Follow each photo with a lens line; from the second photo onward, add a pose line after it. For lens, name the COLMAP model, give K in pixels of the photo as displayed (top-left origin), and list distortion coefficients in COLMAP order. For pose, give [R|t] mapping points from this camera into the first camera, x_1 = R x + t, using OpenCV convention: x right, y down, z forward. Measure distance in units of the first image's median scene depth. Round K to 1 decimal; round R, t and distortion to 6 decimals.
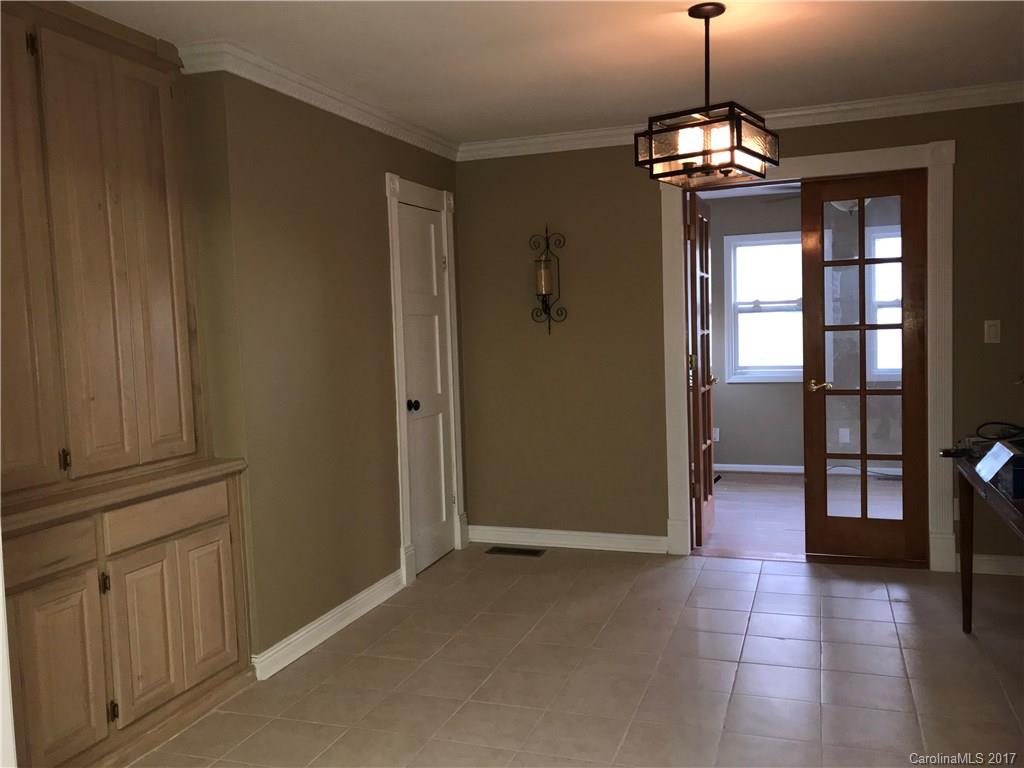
lens RADIAL K [[858.7, 0, 513.8], [0, 858.7, 376.9], [0, 0, 1]] dist [0.031962, -0.019272]
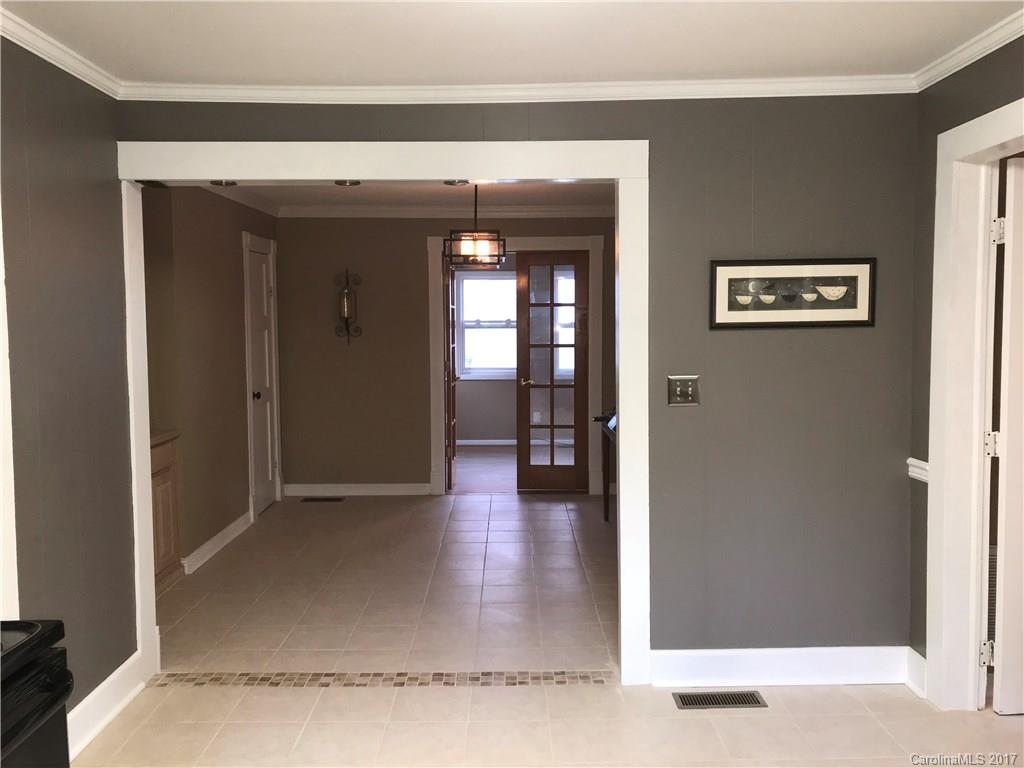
lens RADIAL K [[841.1, 0, 510.6], [0, 841.1, 385.3], [0, 0, 1]] dist [-0.002041, 0.004392]
pose [[0.940738, 0.000795, 0.339133, -0.186234], [-0.005177, 0.999914, 0.012017, -0.001893], [-0.339094, -0.013060, 0.940662, -0.416913]]
